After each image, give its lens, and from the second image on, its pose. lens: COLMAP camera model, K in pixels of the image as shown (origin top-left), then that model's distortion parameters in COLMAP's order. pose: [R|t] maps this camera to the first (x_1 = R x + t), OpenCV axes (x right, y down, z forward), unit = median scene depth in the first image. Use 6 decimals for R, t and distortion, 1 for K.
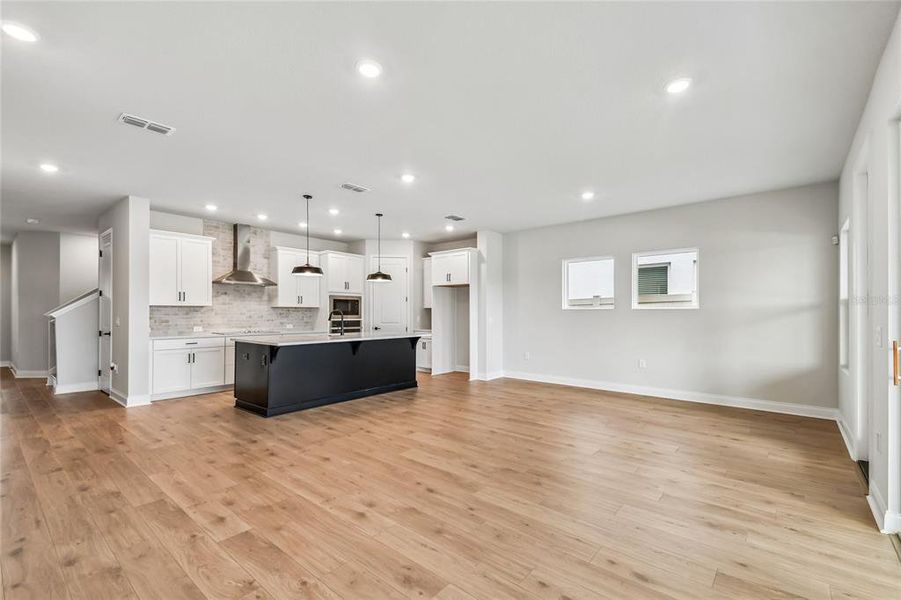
lens RADIAL K [[391.6, 0, 451.2], [0, 391.6, 310.6], [0, 0, 1]] dist [0.057839, -0.025965]
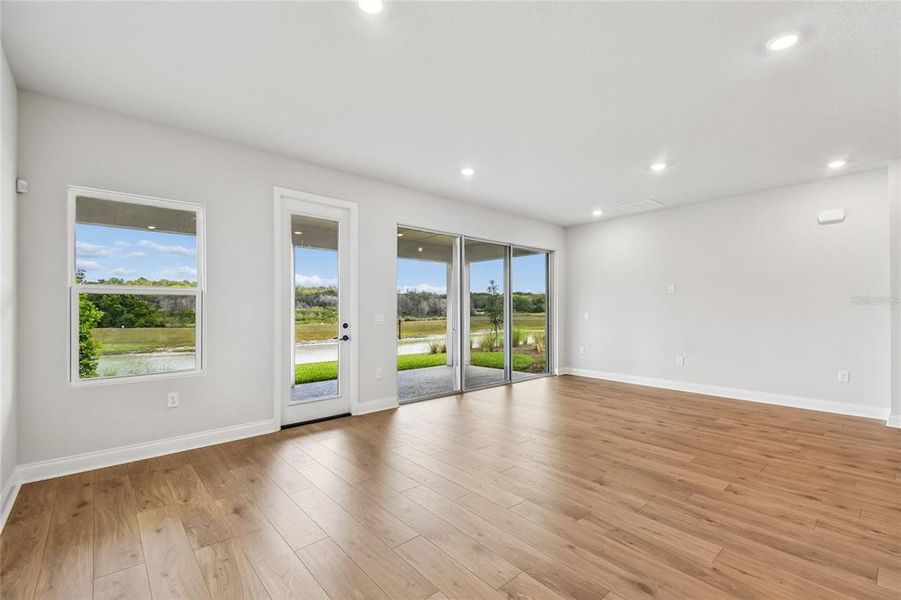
lens RADIAL K [[391.6, 0, 451.2], [0, 391.6, 310.6], [0, 0, 1]] dist [0.057839, -0.025965]
pose [[-0.989640, 0.000179, 0.143569, 0.172929], [-0.000115, 0.999998, -0.002044, 0.008614], [-0.143569, -0.002039, -0.989638, 1.133585]]
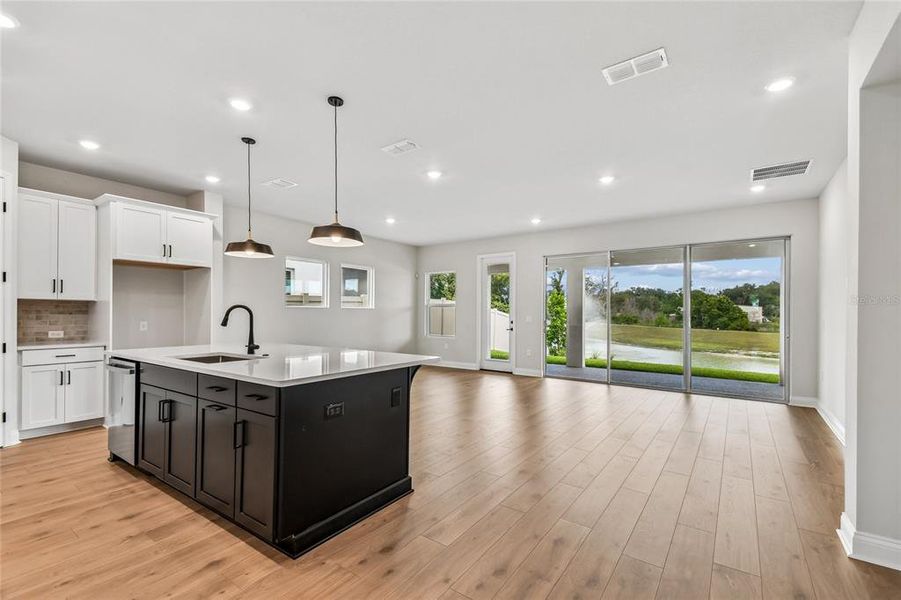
lens RADIAL K [[391.6, 0, 451.2], [0, 391.6, 310.6], [0, 0, 1]] dist [0.057839, -0.025965]
pose [[-0.081858, 0.003190, 0.996639, -0.784590], [-0.010287, 0.999939, -0.004046, 0.004990], [-0.996591, -0.010584, -0.081820, 0.741086]]
